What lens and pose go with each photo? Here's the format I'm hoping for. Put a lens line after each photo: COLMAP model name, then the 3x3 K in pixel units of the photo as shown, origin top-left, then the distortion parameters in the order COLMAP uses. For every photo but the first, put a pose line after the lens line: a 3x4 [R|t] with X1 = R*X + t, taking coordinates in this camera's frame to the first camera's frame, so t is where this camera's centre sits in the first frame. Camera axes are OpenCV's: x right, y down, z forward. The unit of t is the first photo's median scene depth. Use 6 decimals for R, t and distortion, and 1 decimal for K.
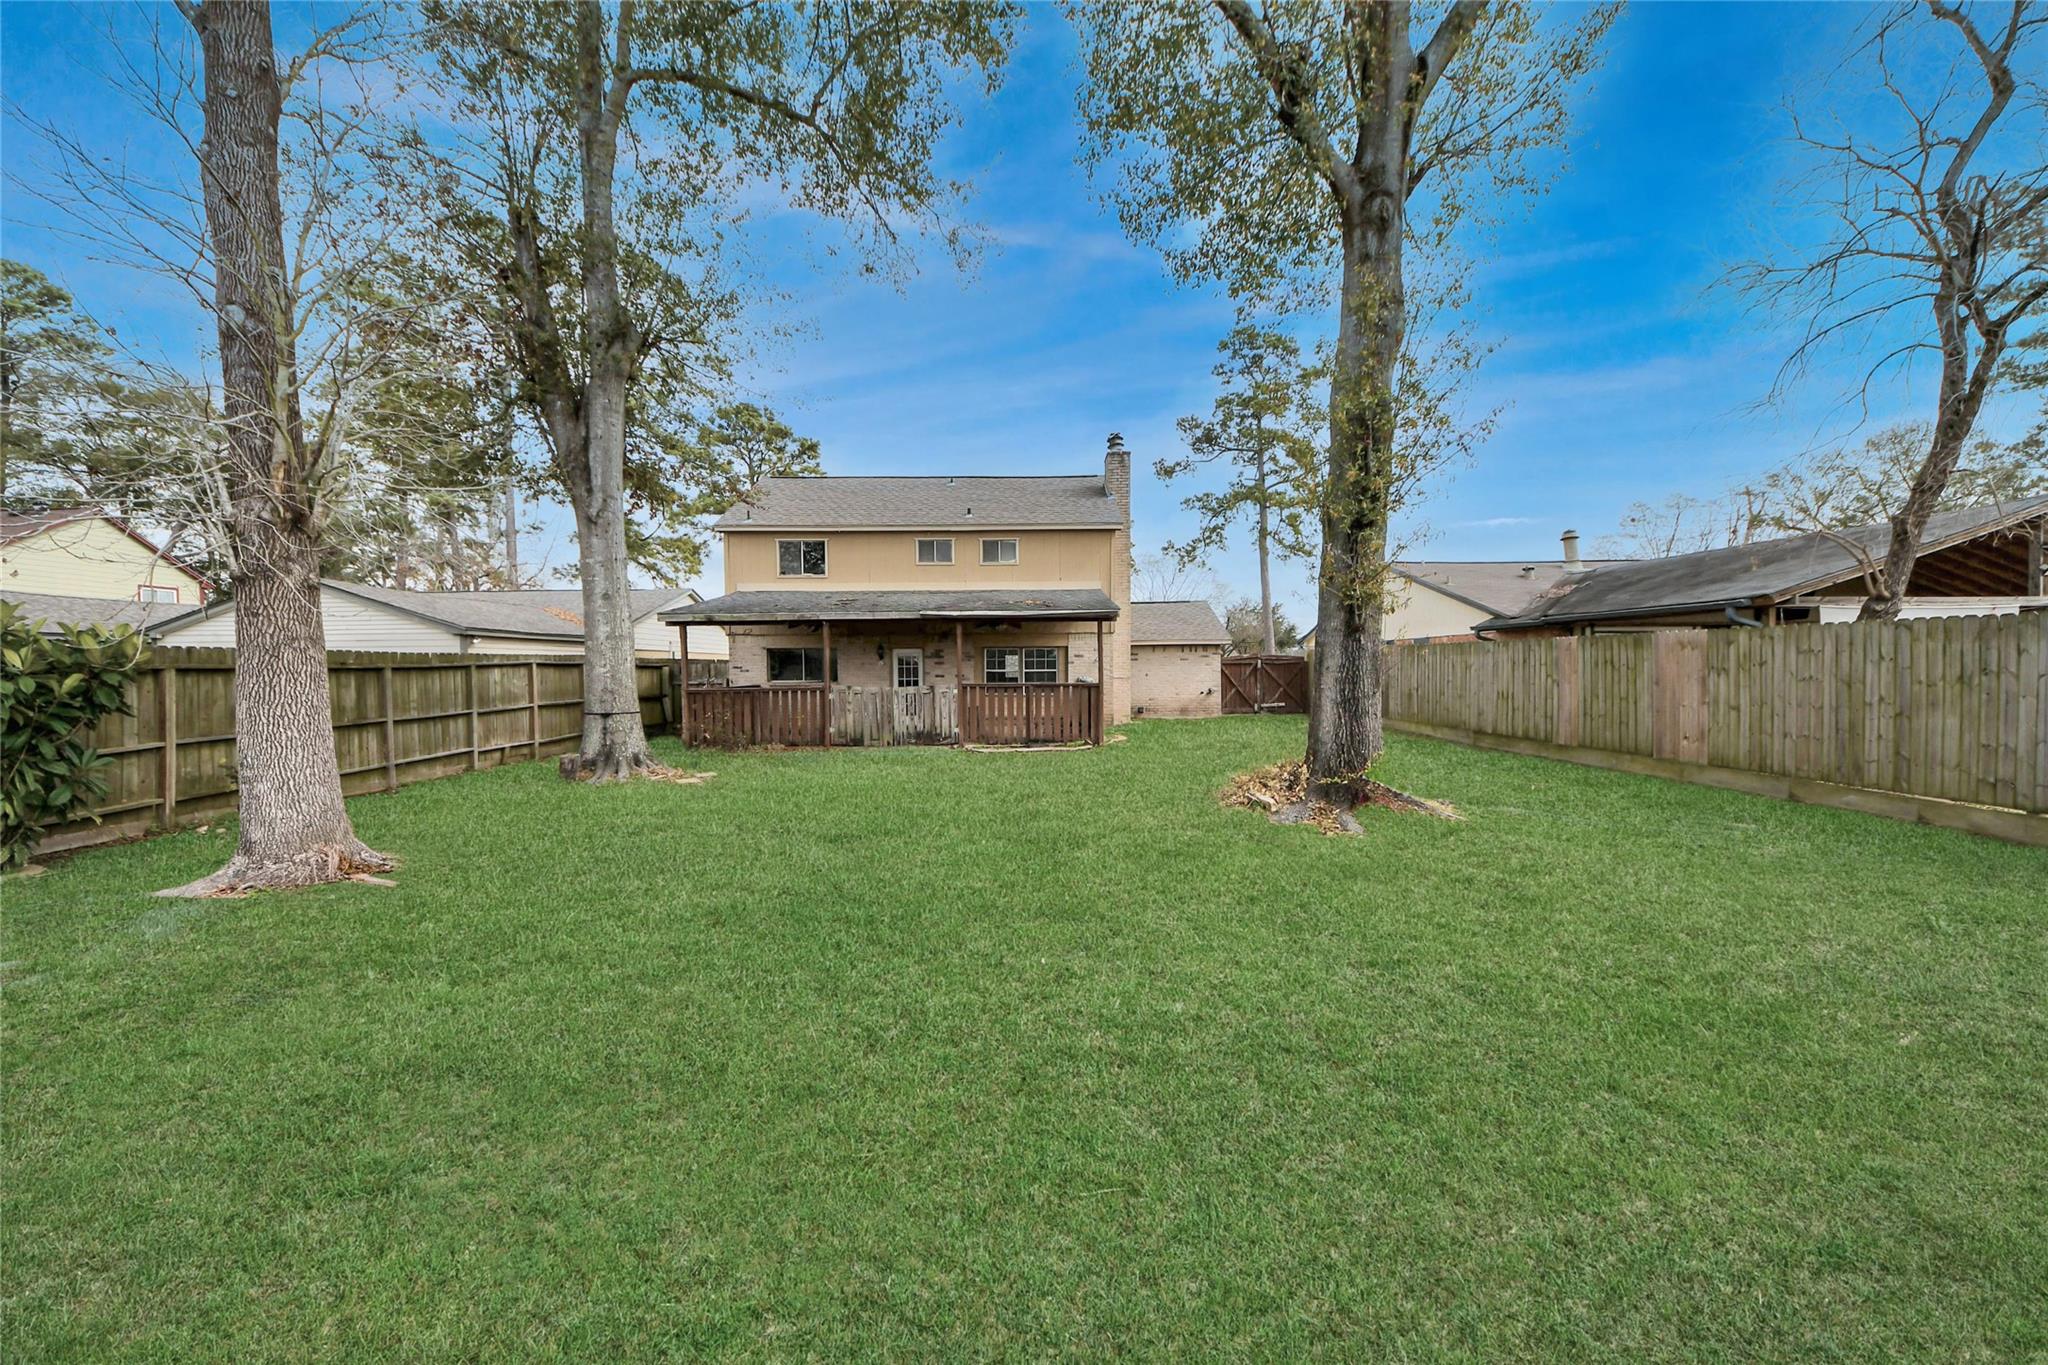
lens RADIAL K [[734.6, 0, 1029.0], [0, 734.6, 681.2], [0, 0, 1]] dist [0.031840, -0.017355]
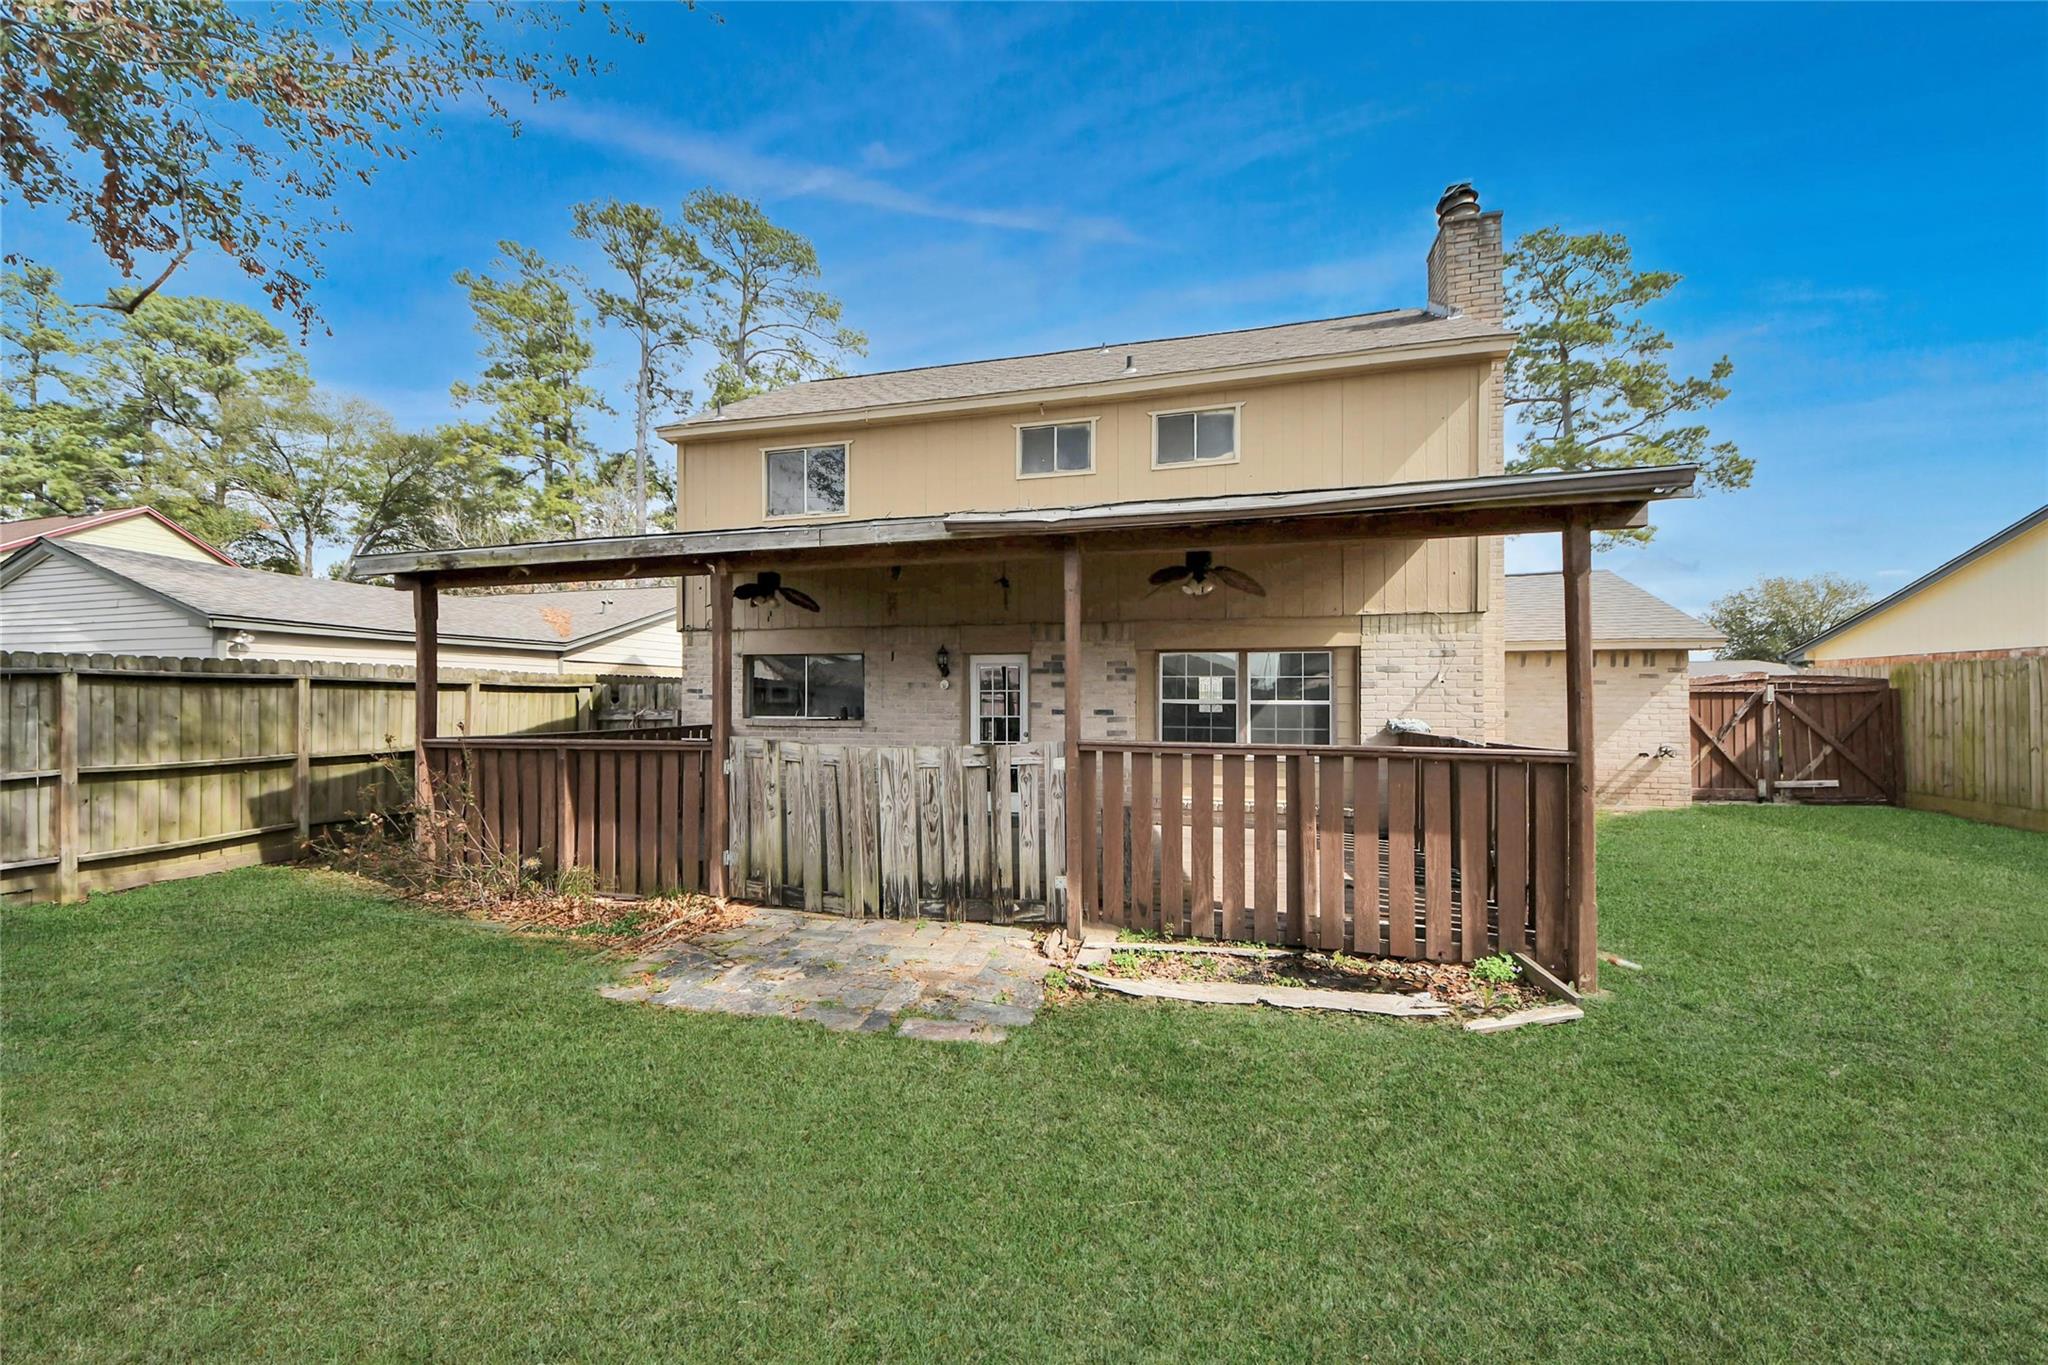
lens RADIAL K [[734.6, 0, 1029.0], [0, 734.6, 681.2], [0, 0, 1]] dist [0.031840, -0.017355]
pose [[0.967829, 0.004339, -0.251571, -0.029585], [-0.014376, 0.999171, -0.038075, -0.010461], [0.251198, 0.040467, 0.967090, 0.671557]]
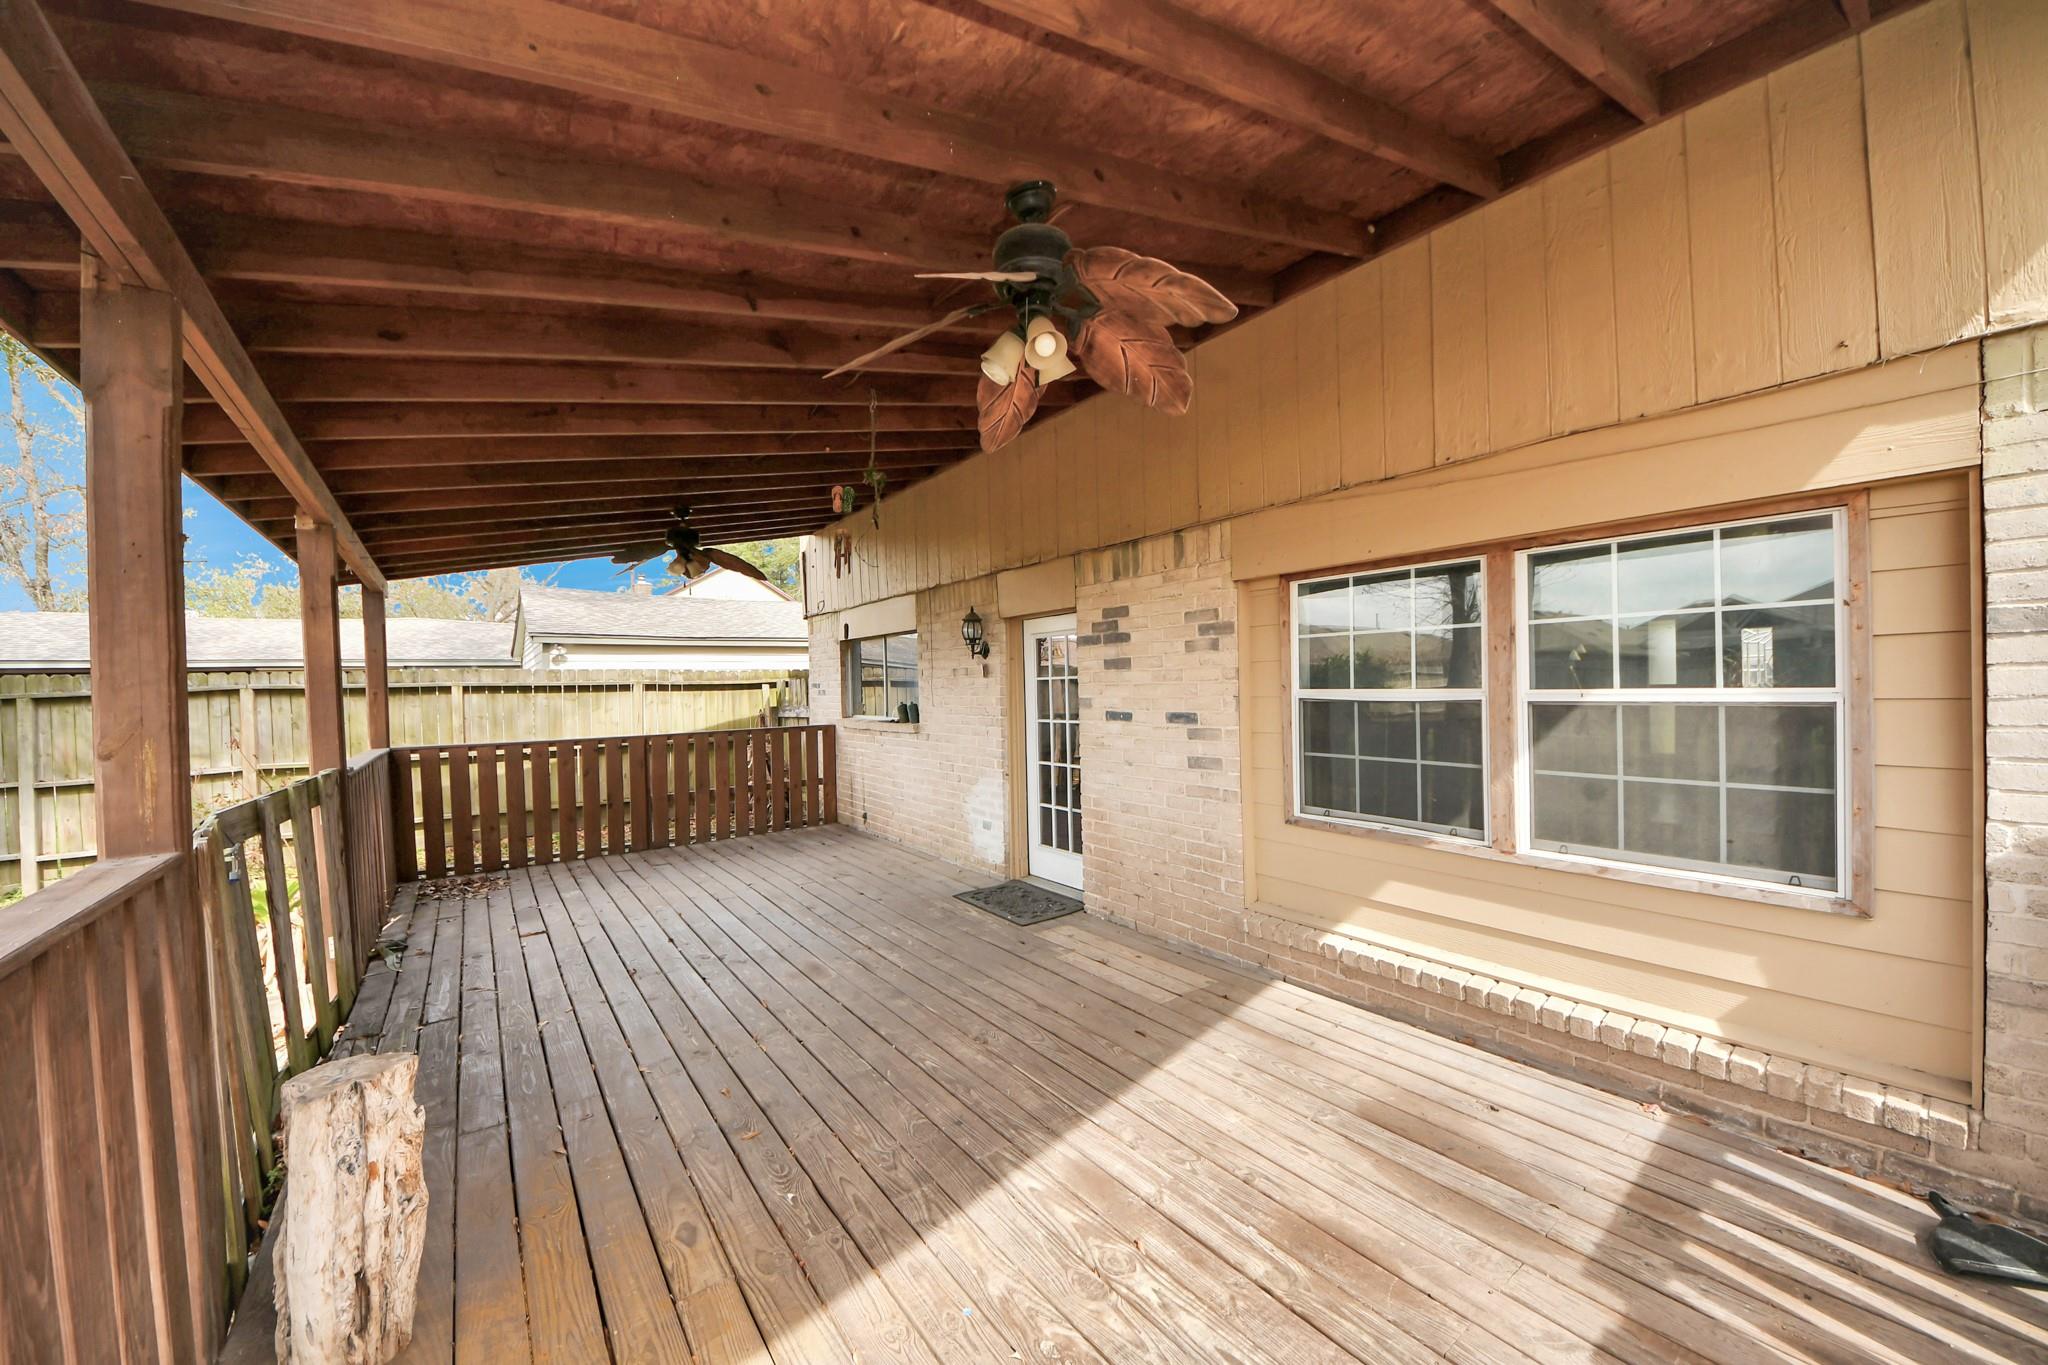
lens RADIAL K [[734.6, 0, 1029.0], [0, 734.6, 681.2], [0, 0, 1]] dist [0.031840, -0.017355]
pose [[0.603064, -0.009455, -0.797637, 0.067214], [0.004054, 0.999953, -0.008788, -0.020529], [0.797683, 0.002066, 0.603074, 1.026160]]
